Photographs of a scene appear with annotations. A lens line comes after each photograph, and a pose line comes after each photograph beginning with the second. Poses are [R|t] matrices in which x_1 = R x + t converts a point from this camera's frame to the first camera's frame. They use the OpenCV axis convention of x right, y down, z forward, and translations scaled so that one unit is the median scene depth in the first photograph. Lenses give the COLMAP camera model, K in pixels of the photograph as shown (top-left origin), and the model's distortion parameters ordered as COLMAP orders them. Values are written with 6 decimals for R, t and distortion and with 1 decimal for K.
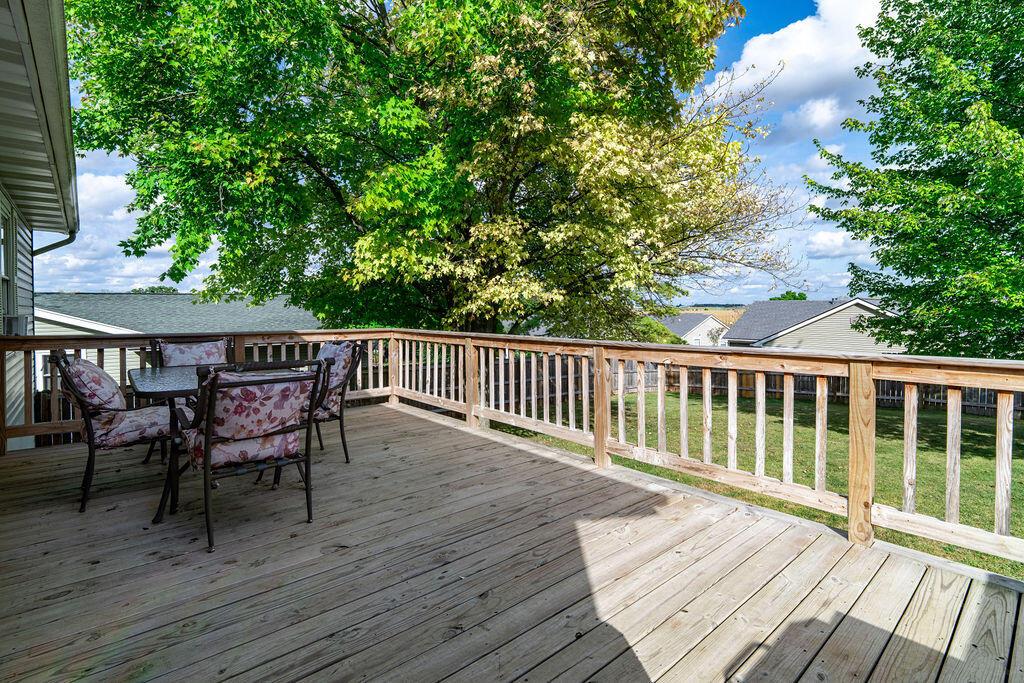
lens RADIAL K [[479.1, 0, 539.6], [0, 479.1, 319.4], [0, 0, 1]] dist [-0.009058, -0.001874]
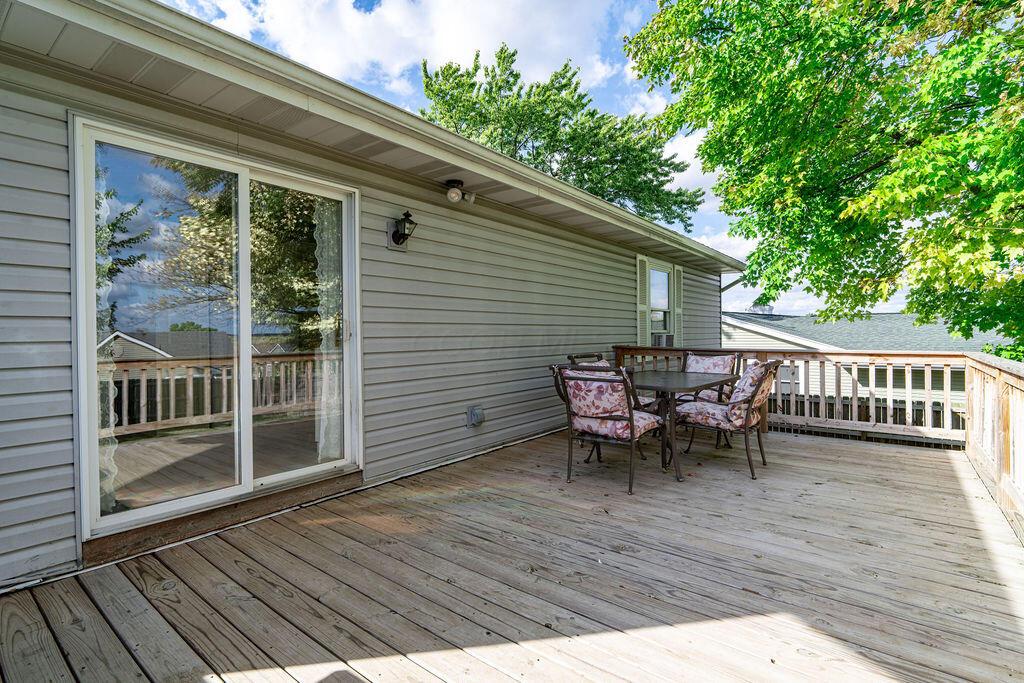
lens RADIAL K [[479.1, 0, 515.9], [0, 479.1, 335.8], [0, 0, 1]] dist [-0.009058, -0.001874]
pose [[0.185984, 0.004155, -0.982544, 0.716456], [-0.010185, 0.999945, 0.002300, -0.001911], [0.982500, 0.009579, 0.186017, 0.450423]]
